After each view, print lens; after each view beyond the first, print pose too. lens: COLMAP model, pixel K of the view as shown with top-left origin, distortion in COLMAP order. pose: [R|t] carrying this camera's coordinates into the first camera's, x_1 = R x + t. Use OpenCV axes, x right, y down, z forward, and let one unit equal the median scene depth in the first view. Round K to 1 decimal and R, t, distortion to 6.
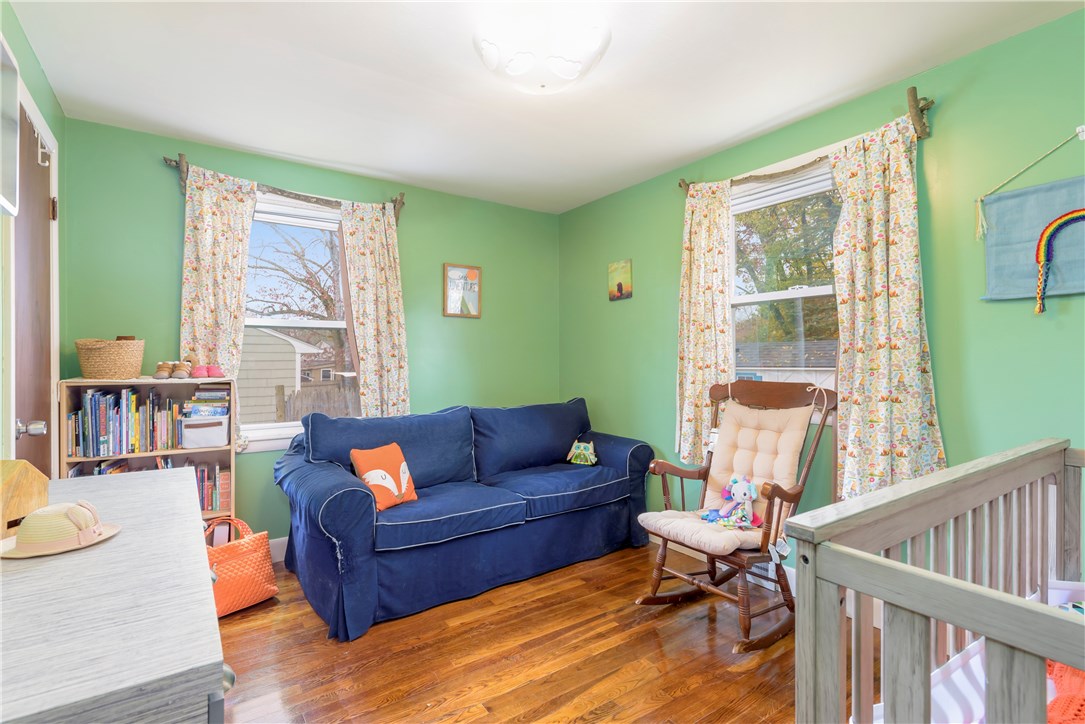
lens RADIAL K [[530.8, 0, 541.5], [0, 530.8, 363.2], [0, 0, 1]] dist [0.012470, -0.000128]
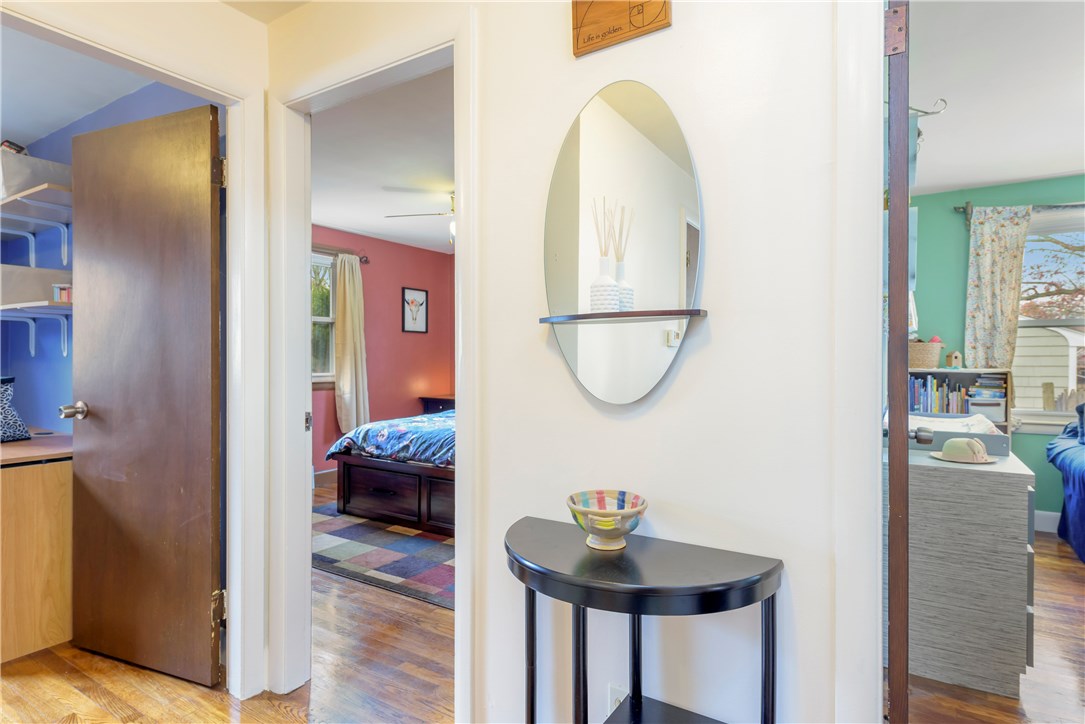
lens RADIAL K [[583.3, 0, 543.7], [0, 583.3, 359.8], [0, 0, 1]] dist [0.003622, 0.000152]
pose [[0.395442, 0.007506, -0.918460, 0.245794], [-0.005567, 0.999968, 0.005775, 0.001653], [0.918474, 0.002829, 0.395471, -0.536130]]
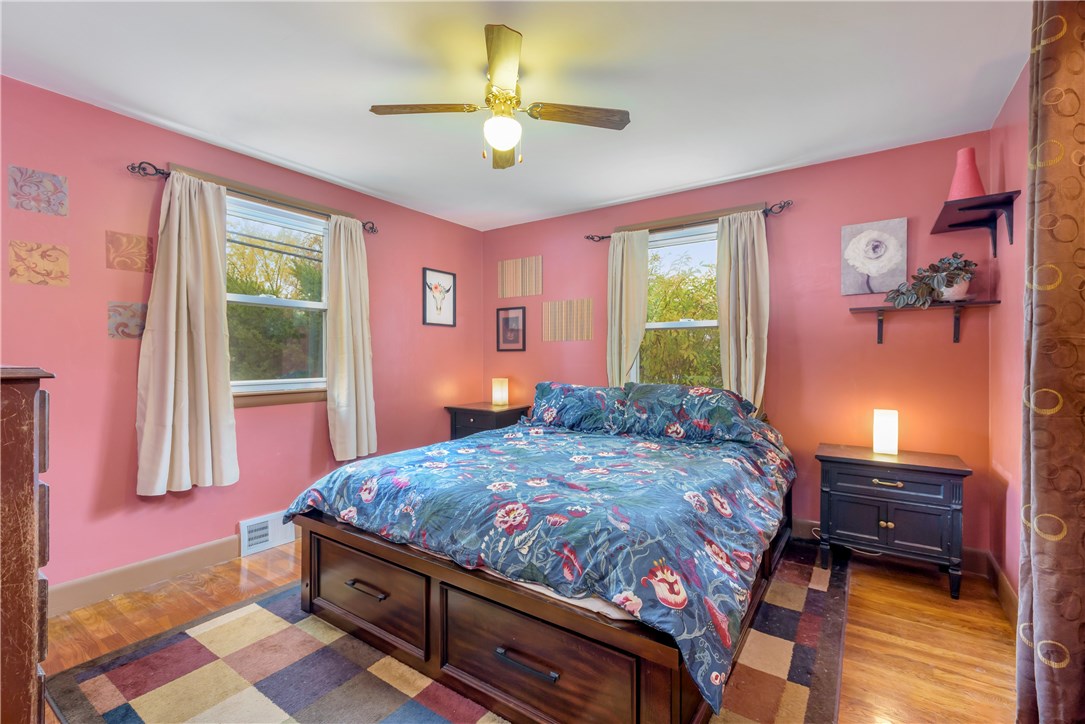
lens RADIAL K [[472.2, 0, 539.9], [0, 472.2, 359.0], [0, 0, 1]] dist [0.002305, 0.000065]
pose [[0.360511, 0.006379, -0.932733, -0.471281], [-0.004326, 0.999977, 0.005166, 0.005818], [0.932745, 0.002172, 0.360530, -0.357399]]
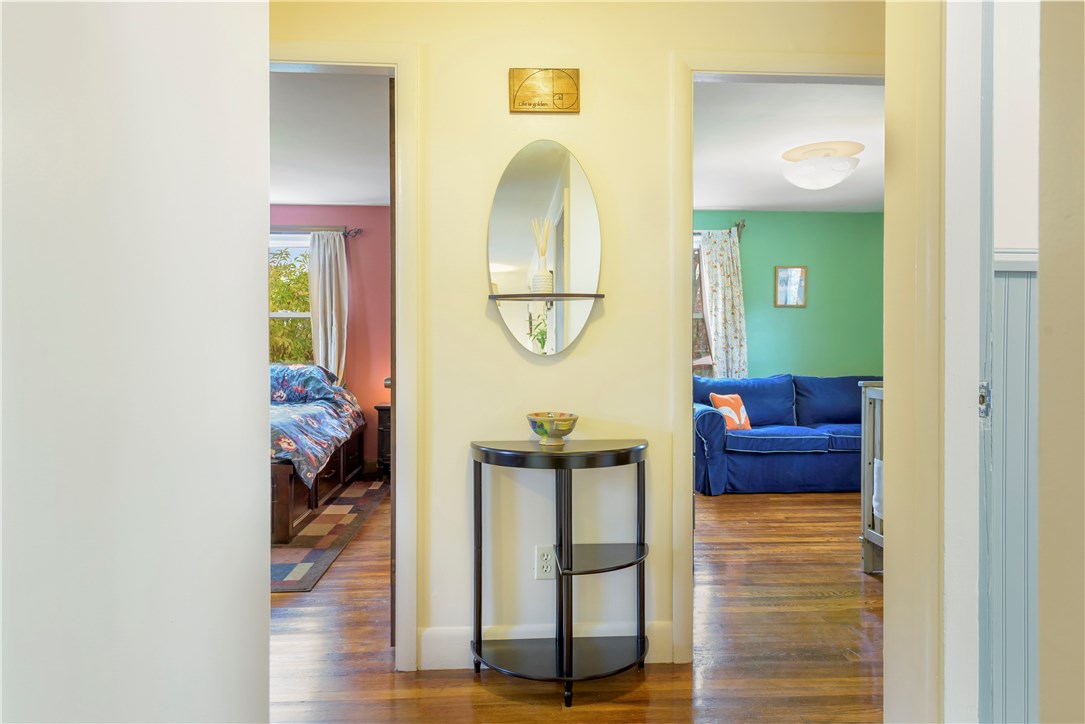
lens RADIAL K [[713.6, 0, 536.0], [0, 713.6, 357.6], [0, 0, 1]] dist [0.024205, -0.000076]
pose [[0.858126, 0.006314, -0.513400, 0.270059], [-0.004458, 0.999978, 0.004846, 0.036716], [0.513419, -0.001870, 0.858136, -1.012766]]
